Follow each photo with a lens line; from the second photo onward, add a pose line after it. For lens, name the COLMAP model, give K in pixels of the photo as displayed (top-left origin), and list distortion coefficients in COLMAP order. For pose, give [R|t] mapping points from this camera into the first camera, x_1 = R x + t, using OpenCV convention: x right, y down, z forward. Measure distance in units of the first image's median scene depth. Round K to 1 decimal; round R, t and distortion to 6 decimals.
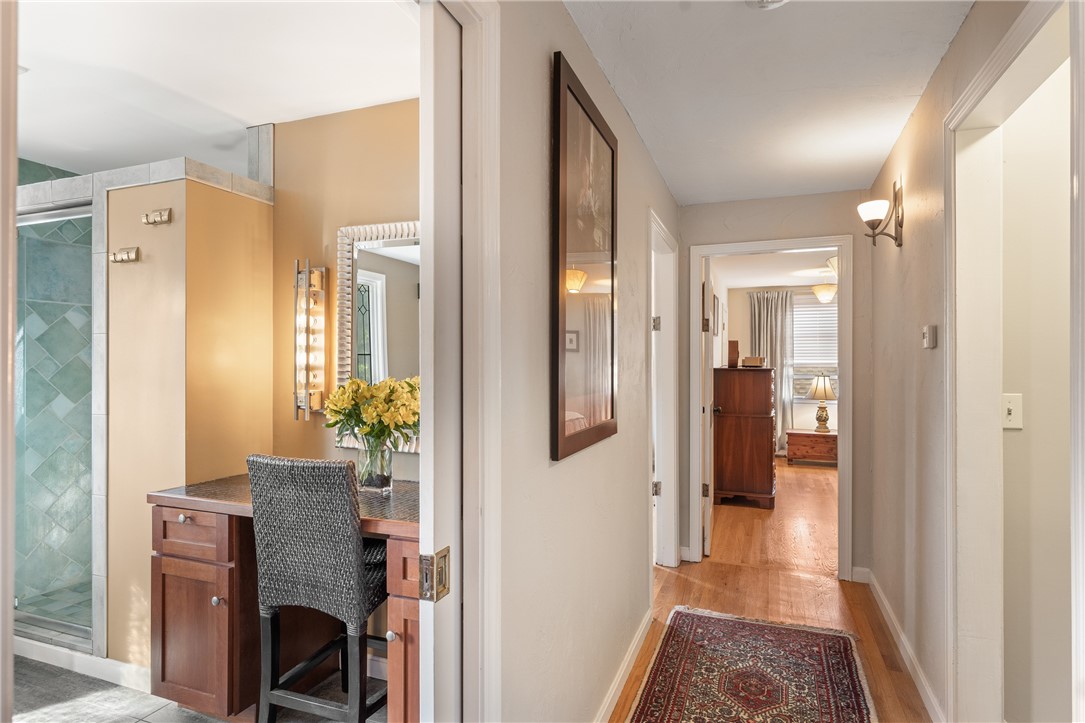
lens RADIAL K [[588.9, 0, 542.6], [0, 588.9, 361.5], [0, 0, 1]] dist [0.007386, 0.000440]
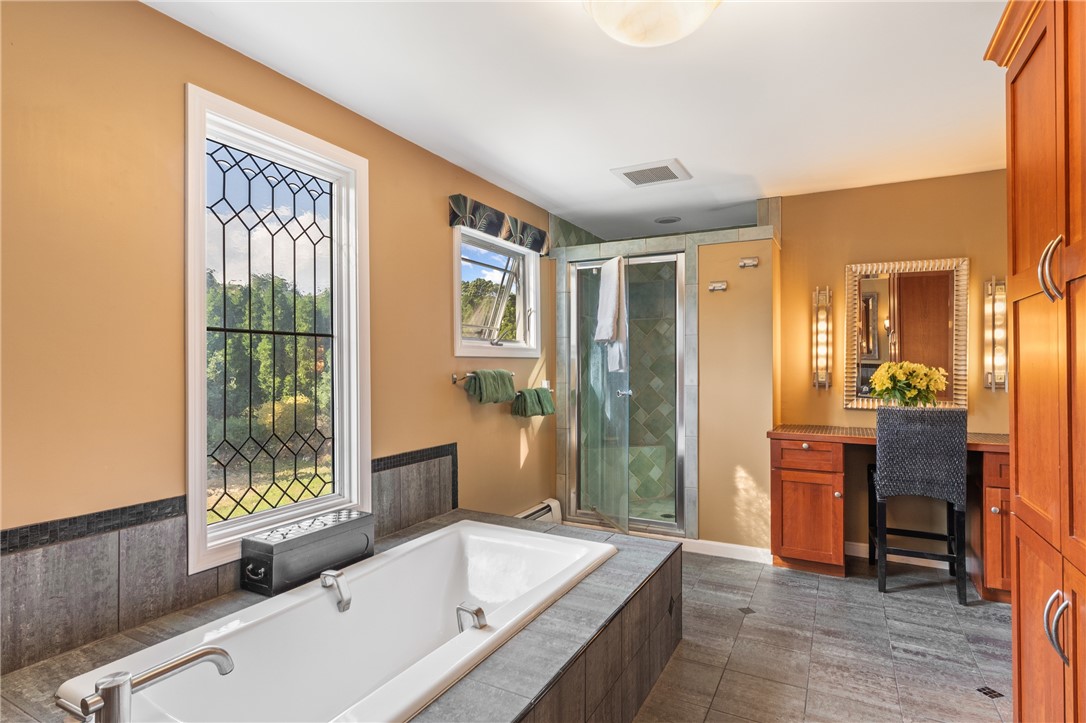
lens RADIAL K [[567.7, 0, 543.9], [0, 567.7, 356.7], [0, 0, 1]] dist [0.001897, -0.000388]
pose [[0.992592, -0.003974, -0.121434, -1.104829], [0.003682, 0.999990, -0.002622, 0.015155], [0.121443, 0.002156, 0.992596, -0.651159]]
